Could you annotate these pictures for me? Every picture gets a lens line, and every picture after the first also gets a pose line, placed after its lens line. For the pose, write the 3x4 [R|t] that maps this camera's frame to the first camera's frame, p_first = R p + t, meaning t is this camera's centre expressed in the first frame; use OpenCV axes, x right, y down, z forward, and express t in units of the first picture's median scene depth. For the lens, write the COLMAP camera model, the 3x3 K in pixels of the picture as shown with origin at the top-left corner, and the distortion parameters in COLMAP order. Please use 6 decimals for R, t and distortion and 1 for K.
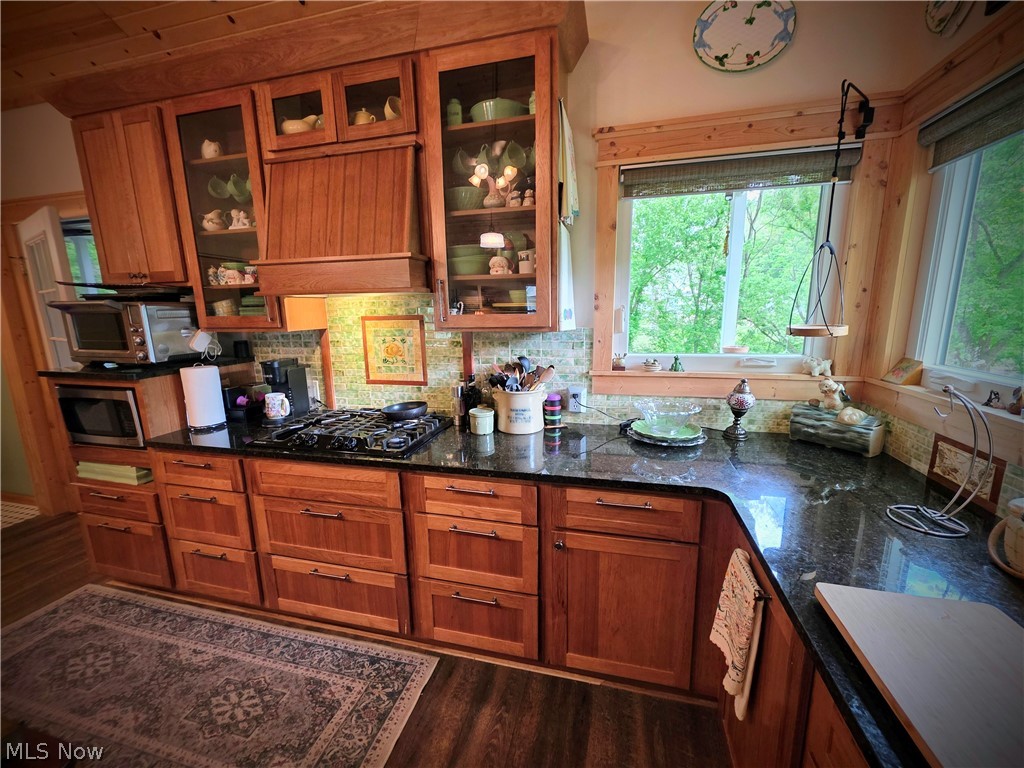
lens RADIAL K [[409.5, 0, 515.1], [0, 409.5, 385.2], [0, 0, 1]] dist [0.000865, -0.000630]
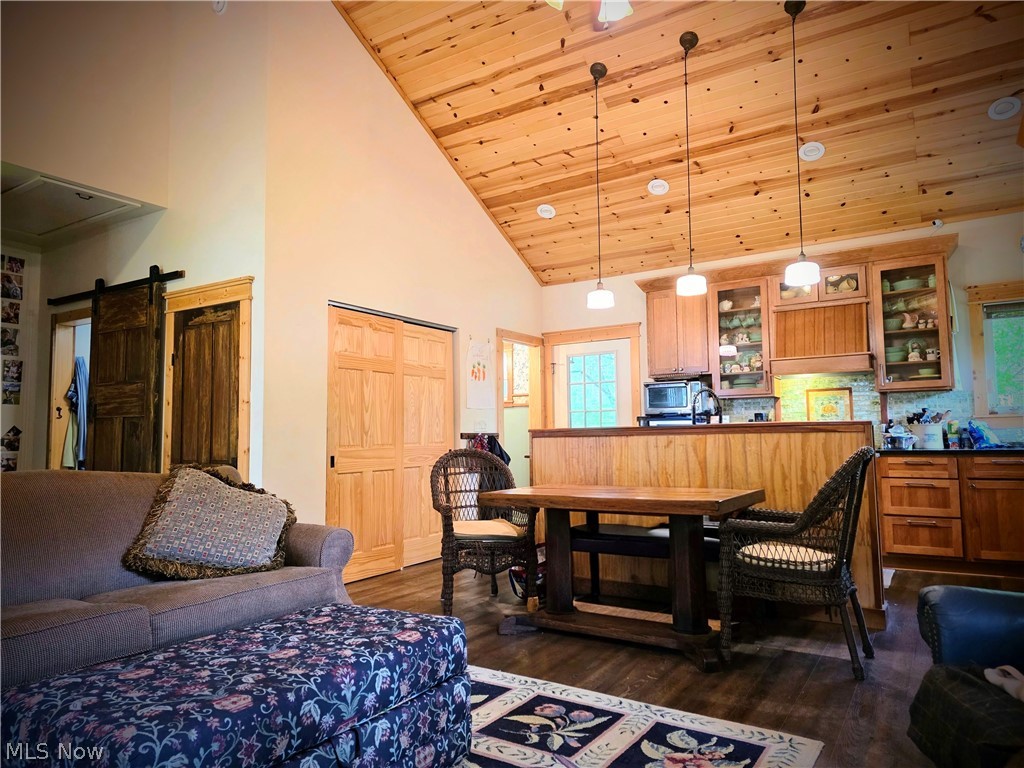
lens RADIAL K [[679.2, 0, 512.0], [0, 679.2, 384.0], [0, 0, 1]] dist [0.008045, -0.000342]
pose [[0.948770, -0.020879, -0.315276, -0.854272], [-0.061668, 0.966389, -0.249577, 0.768998], [0.309890, 0.256234, 0.915594, -2.555171]]
